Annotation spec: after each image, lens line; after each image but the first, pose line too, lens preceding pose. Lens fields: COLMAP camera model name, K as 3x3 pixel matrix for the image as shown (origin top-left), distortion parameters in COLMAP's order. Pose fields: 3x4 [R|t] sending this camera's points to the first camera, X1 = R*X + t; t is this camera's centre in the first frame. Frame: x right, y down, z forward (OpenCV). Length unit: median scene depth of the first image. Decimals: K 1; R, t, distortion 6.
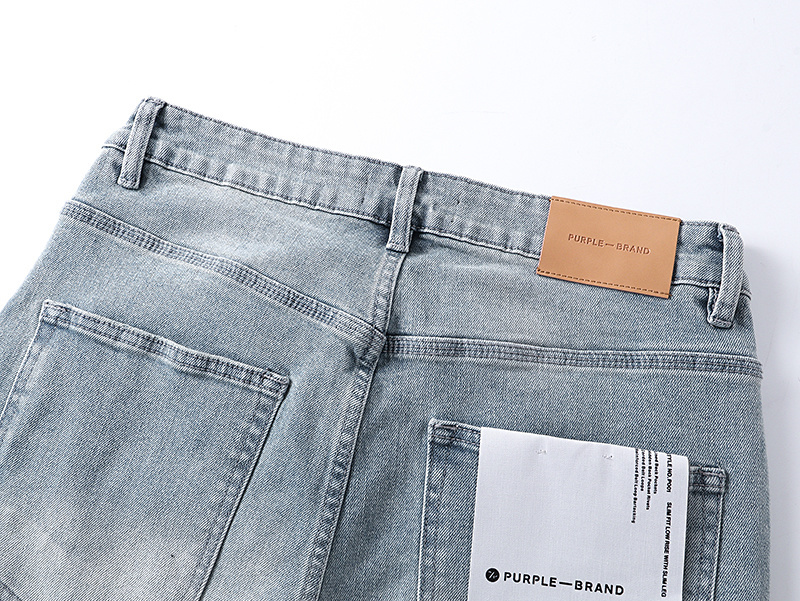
lens RADIAL K [[756.6, 0, 400.0], [0, 756.6, 300.5], [0, 0, 1]] dist [0.000348, 0.009659]
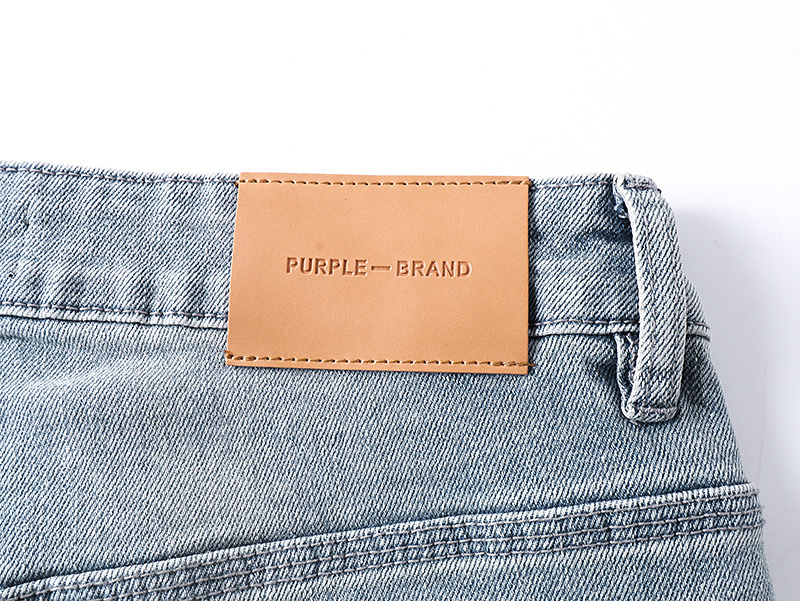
lens RADIAL K [[756.6, 0, 400.0], [0, 756.6, 300.5], [0, 0, 1]] dist [0.000348, 0.009659]
pose [[0.977772, -0.189535, 0.089659, 0.250900], [0.180583, 0.978540, 0.099248, -0.097948], [-0.106546, -0.080851, 0.991015, 0.580865]]
